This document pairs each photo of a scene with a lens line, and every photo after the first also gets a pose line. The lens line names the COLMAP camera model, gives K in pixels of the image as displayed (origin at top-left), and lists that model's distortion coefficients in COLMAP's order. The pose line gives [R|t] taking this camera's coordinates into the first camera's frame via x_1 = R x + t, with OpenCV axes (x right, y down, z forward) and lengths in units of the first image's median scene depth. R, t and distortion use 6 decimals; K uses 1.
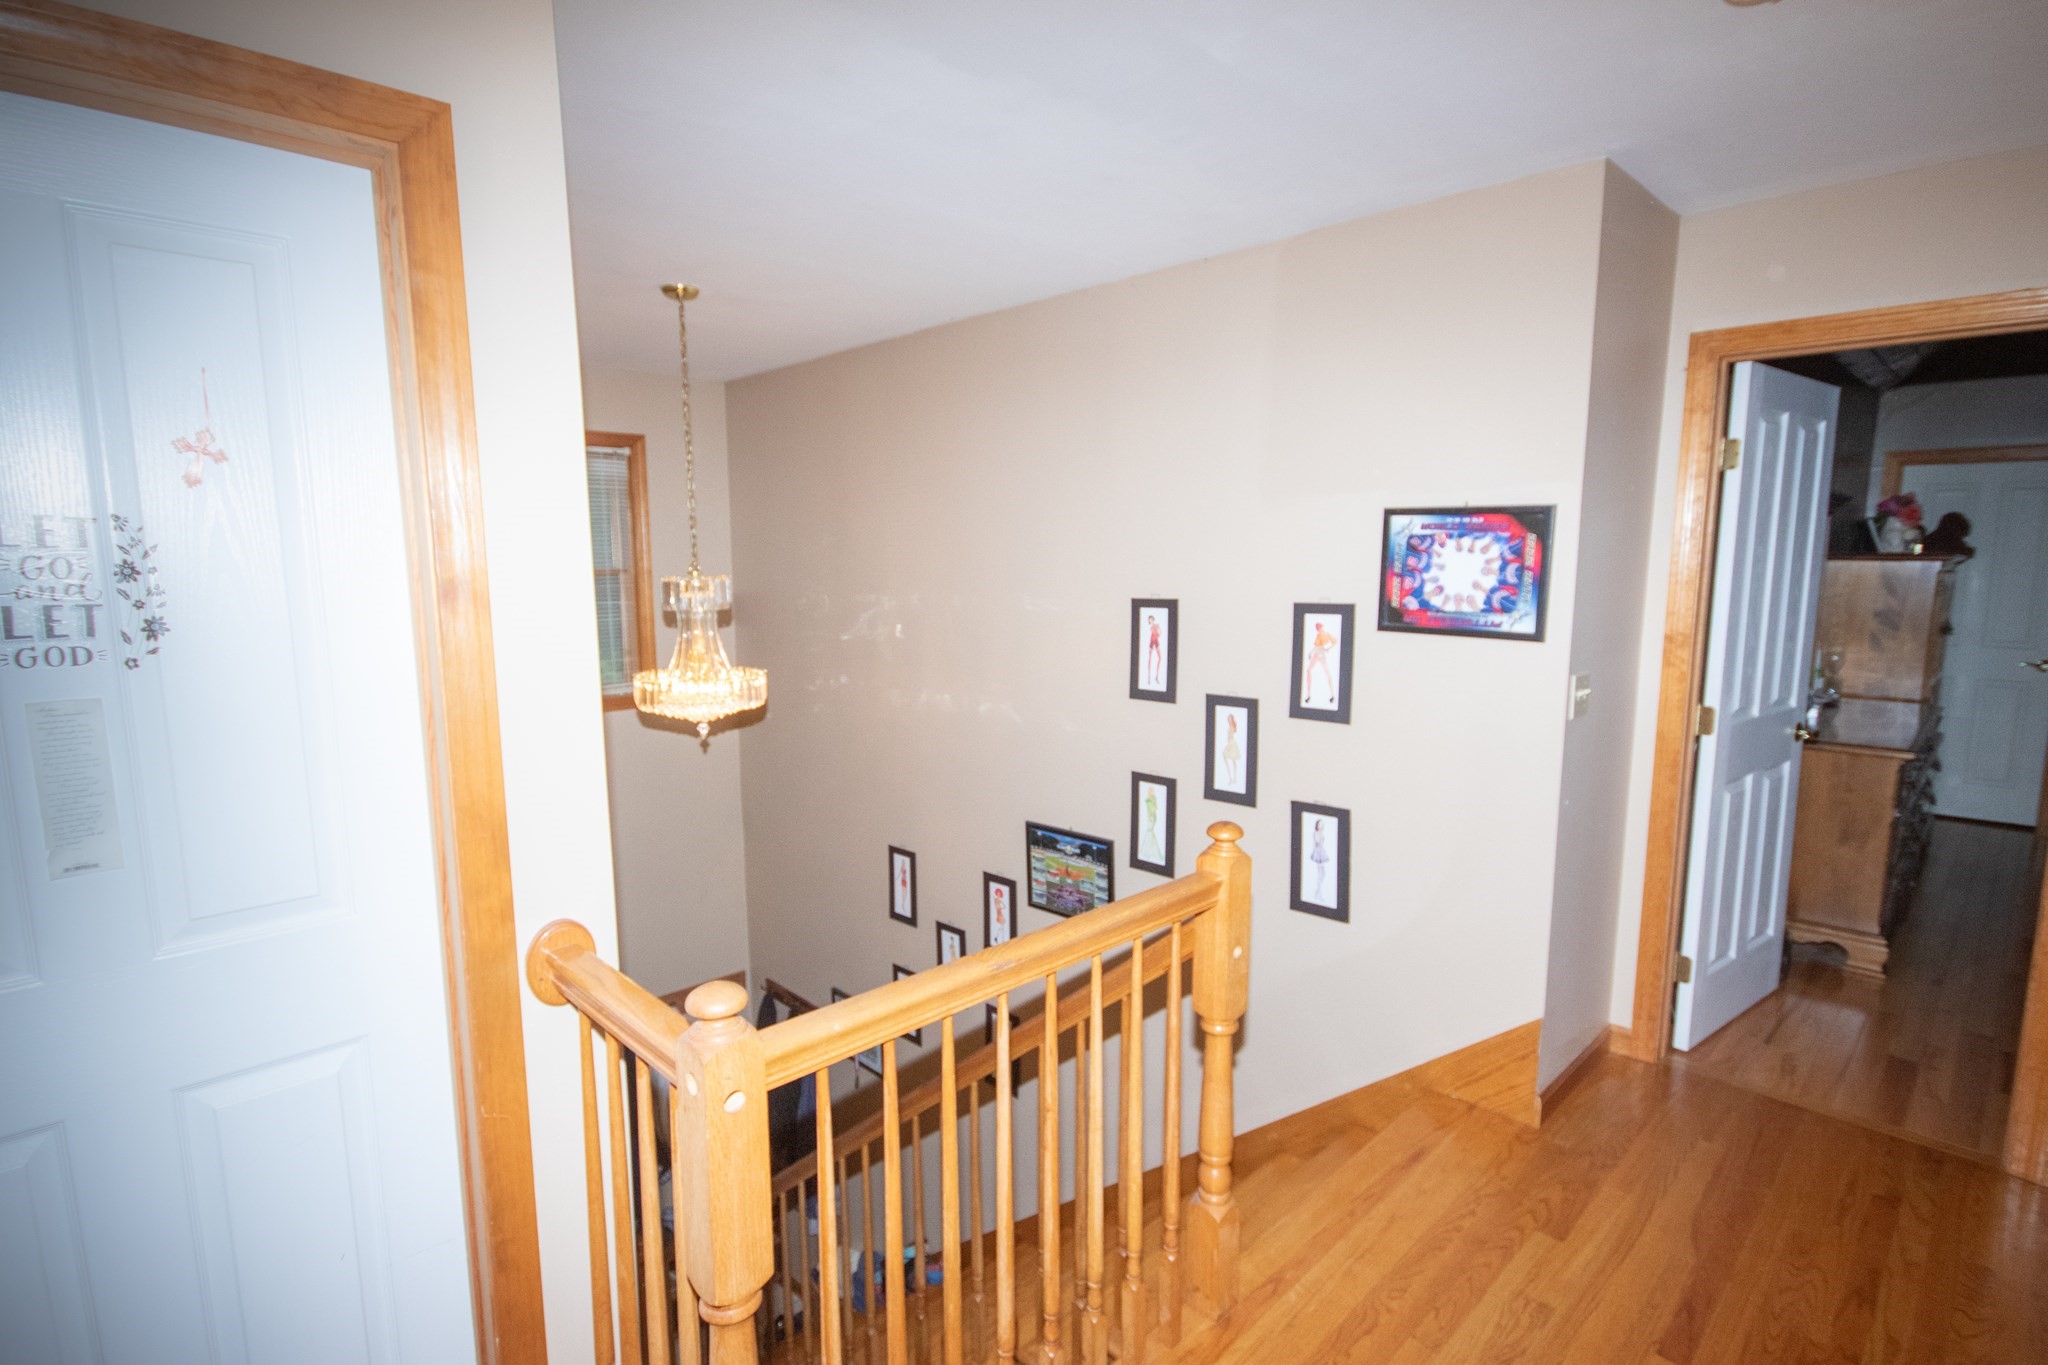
lens RADIAL K [[948.6, 0, 1029.9], [0, 948.6, 696.0], [0, 0, 1]] dist [-0.001499, -0.000103]
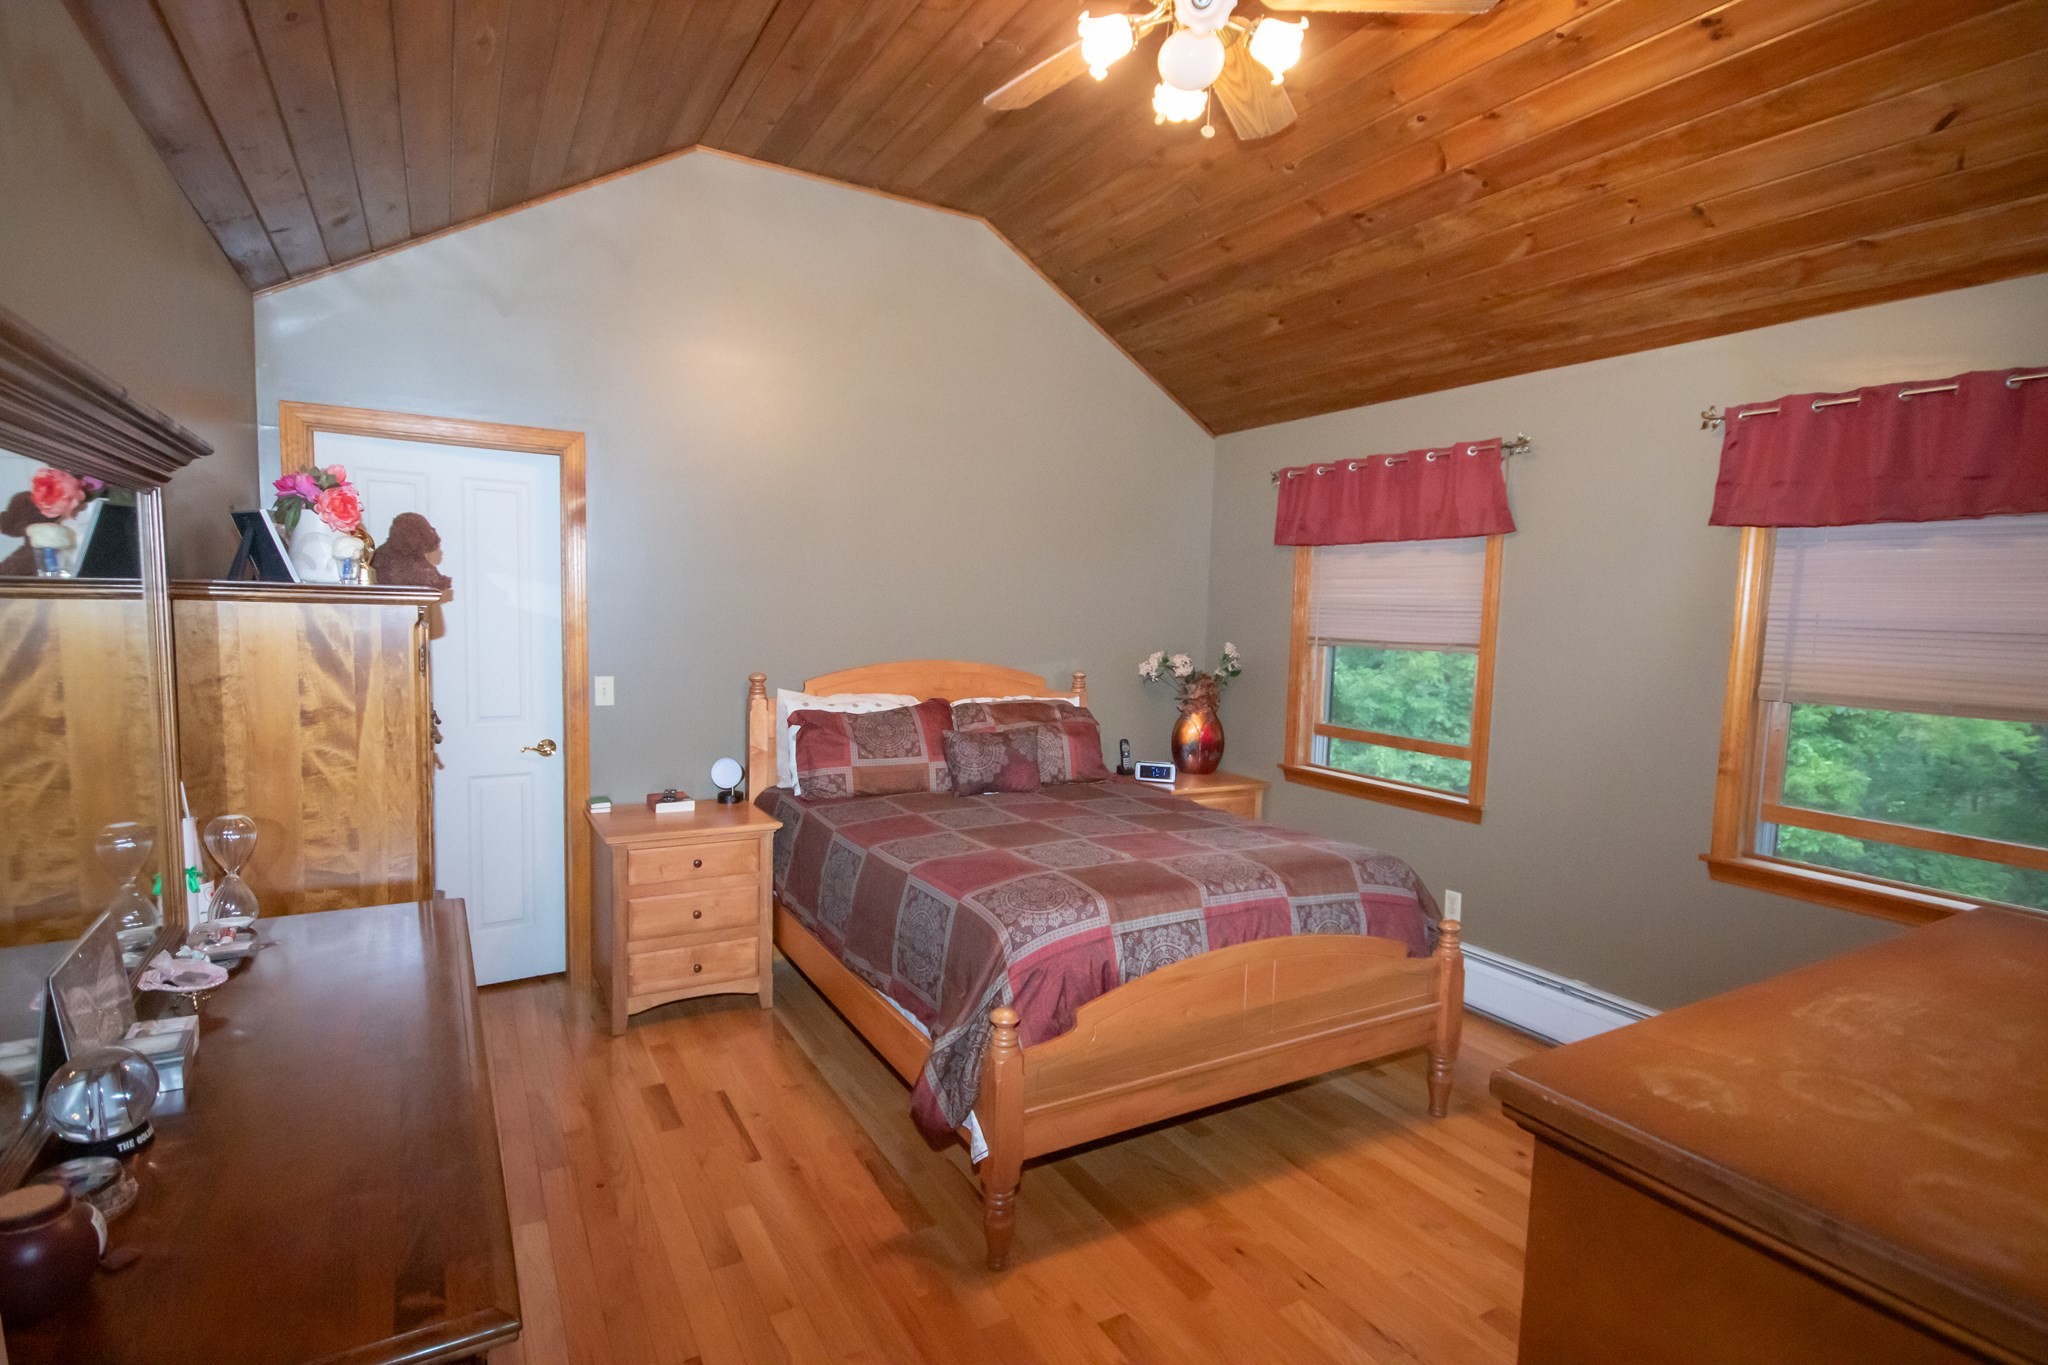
lens RADIAL K [[1033.5, 0, 1024.0], [0, 1033.5, 682.5], [0, 0, 1]] dist [0.001660, -0.000488]
pose [[0.227405, -0.065180, 0.971617, 0.482564], [0.114176, 0.992660, 0.039869, -0.082618], [-0.967084, 0.101869, 0.233178, 0.540842]]
